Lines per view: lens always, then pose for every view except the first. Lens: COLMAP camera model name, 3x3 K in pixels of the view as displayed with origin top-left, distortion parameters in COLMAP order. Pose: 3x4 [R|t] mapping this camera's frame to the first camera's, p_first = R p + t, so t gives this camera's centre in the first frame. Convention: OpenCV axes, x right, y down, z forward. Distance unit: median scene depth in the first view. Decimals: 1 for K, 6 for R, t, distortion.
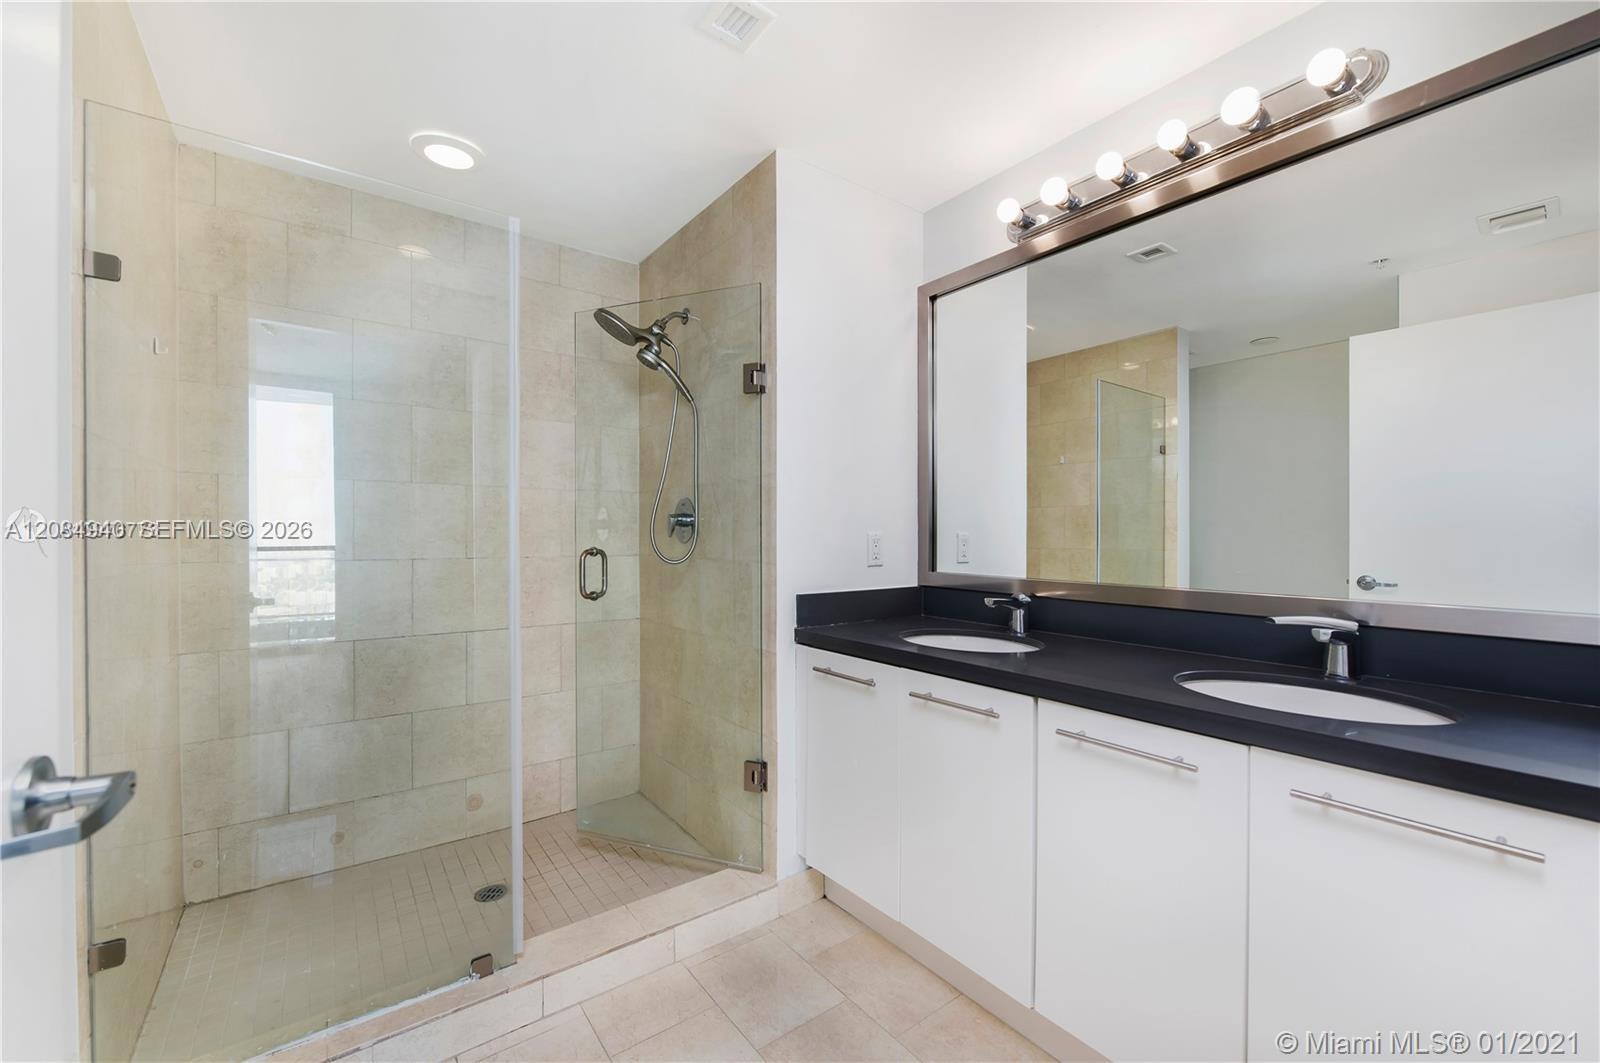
lens RADIAL K [[649.4, 0, 800.8], [0, 649.4, 541.6], [0, 0, 1]] dist [-0.004732, -0.000670]
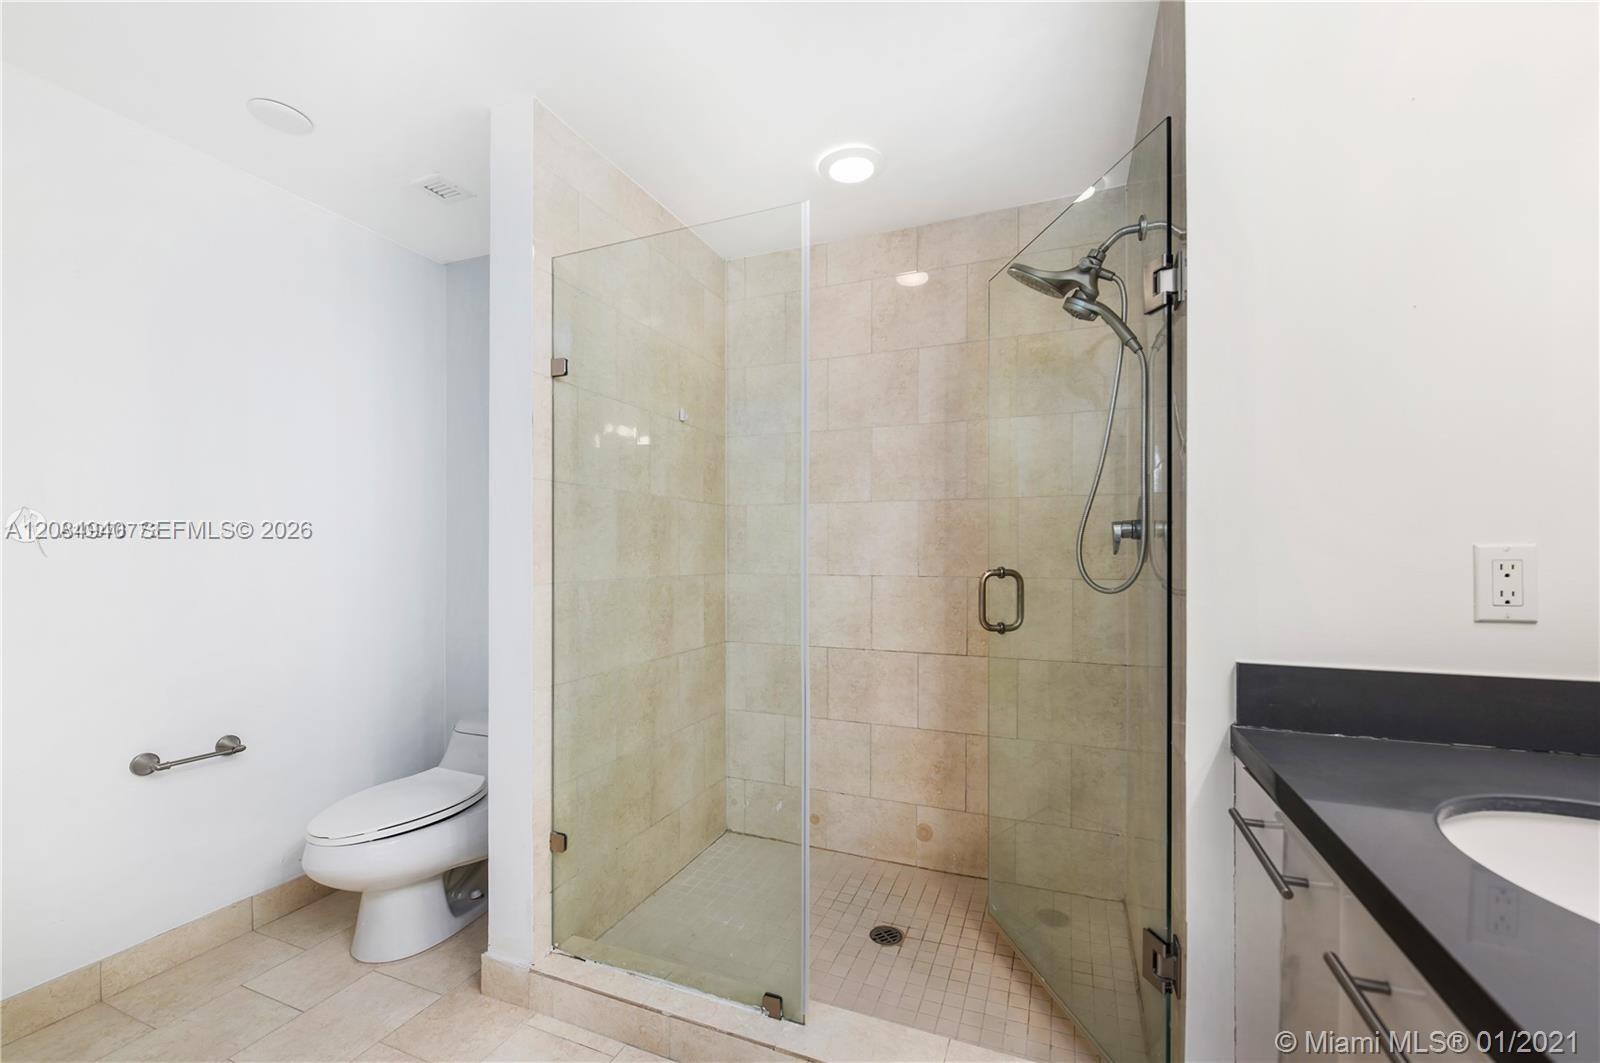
lens RADIAL K [[650.9, 0, 795.5], [0, 650.9, 555.9], [0, 0, 1]] dist [-0.002725, -0.000251]
pose [[0.511526, 0.002424, -0.859264, 0.237147], [-0.006879, 0.999976, -0.001274, -0.002236], [0.859240, 0.006563, 0.511530, 0.371817]]
